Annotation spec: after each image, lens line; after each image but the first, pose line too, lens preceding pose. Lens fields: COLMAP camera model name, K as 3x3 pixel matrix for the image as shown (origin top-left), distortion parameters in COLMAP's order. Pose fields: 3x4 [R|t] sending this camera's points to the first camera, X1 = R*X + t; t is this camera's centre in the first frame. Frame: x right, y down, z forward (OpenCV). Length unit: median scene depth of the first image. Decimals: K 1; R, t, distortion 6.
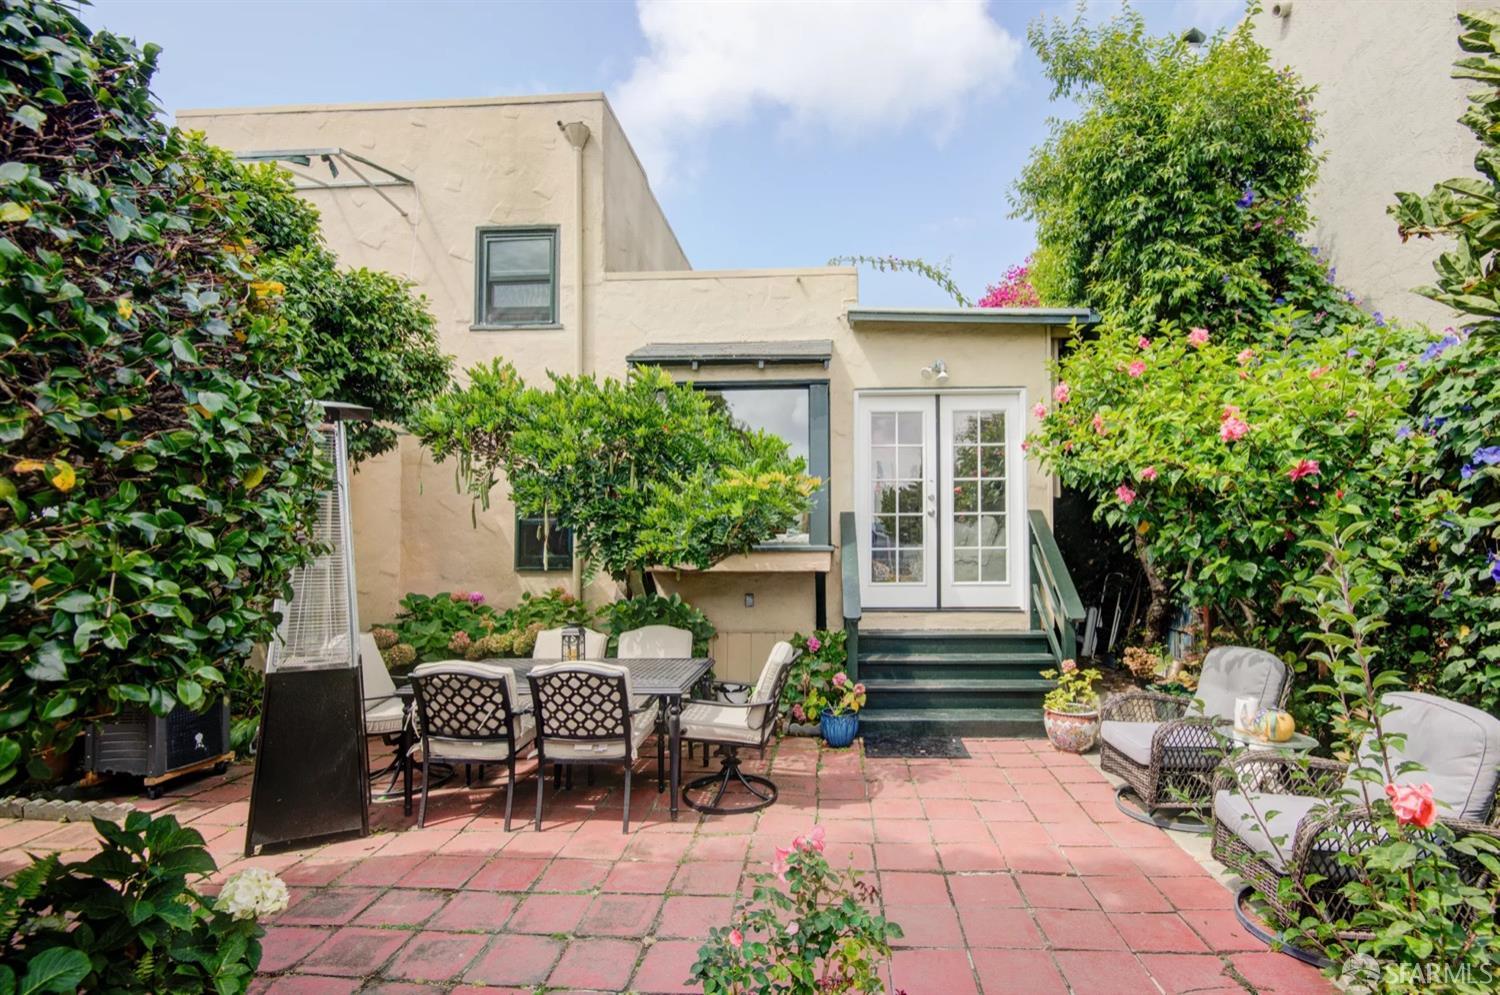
lens RADIAL K [[739.5, 0, 752.8], [0, 739.5, 531.0], [0, 0, 1]] dist [-0.000287, 0.000039]
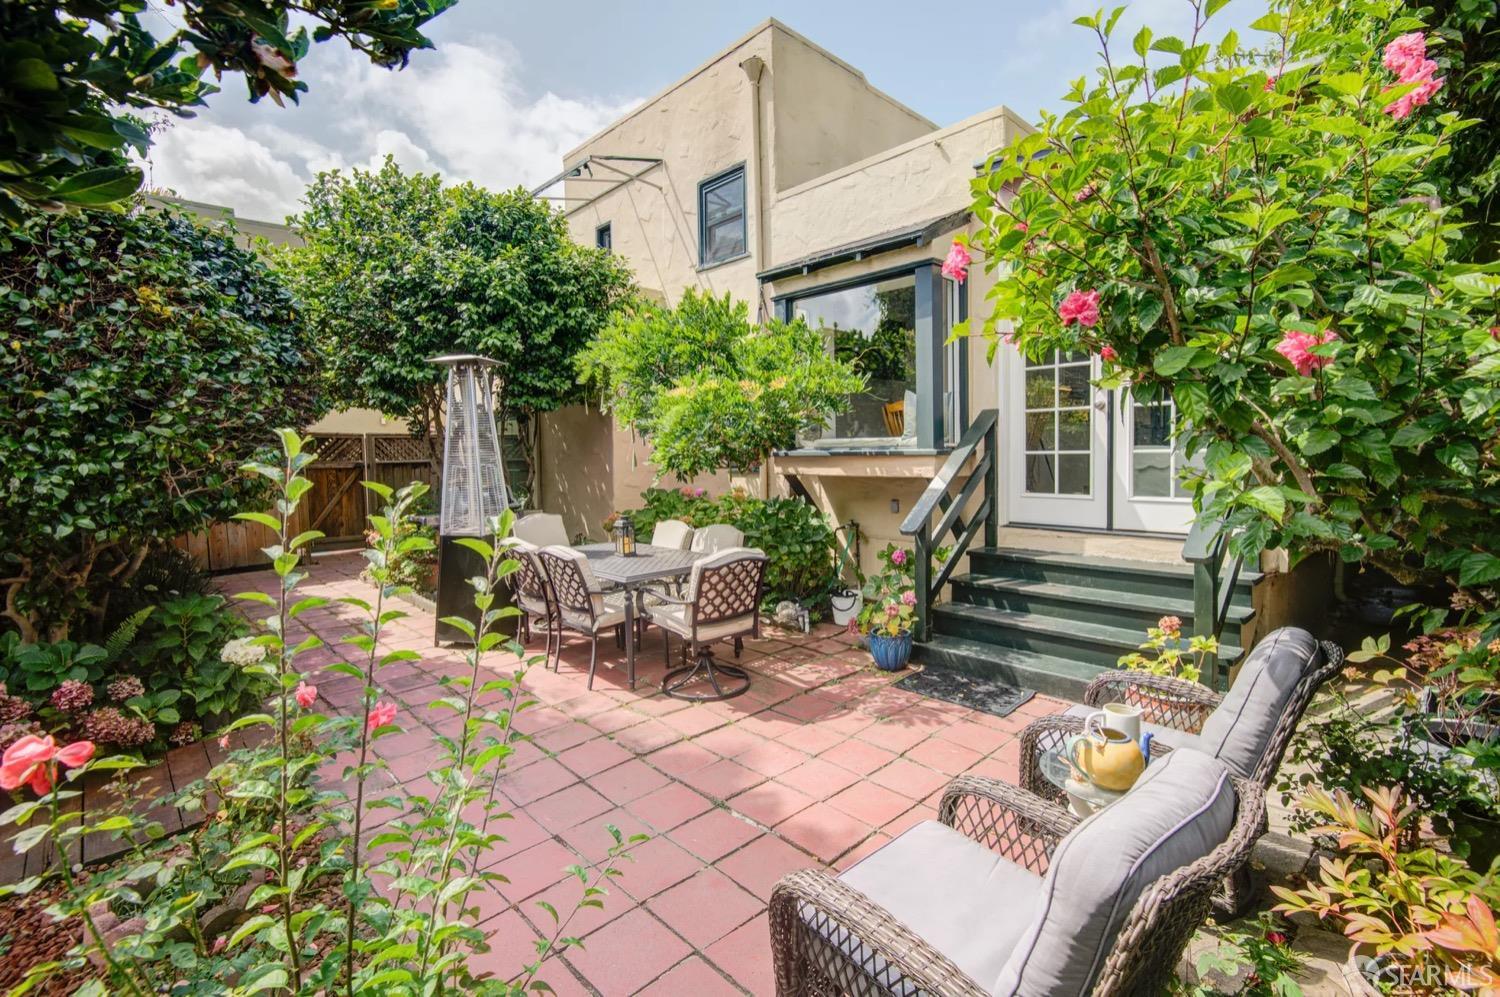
lens RADIAL K [[686.9, 0, 750.9], [0, 686.9, 481.5], [0, 0, 1]] dist [0.018088, -0.010367]
pose [[0.725636, 0.026161, -0.687581, 0.501030], [0.022327, 0.997856, 0.061529, 0.002685], [0.687717, -0.059999, 0.723496, 0.244268]]
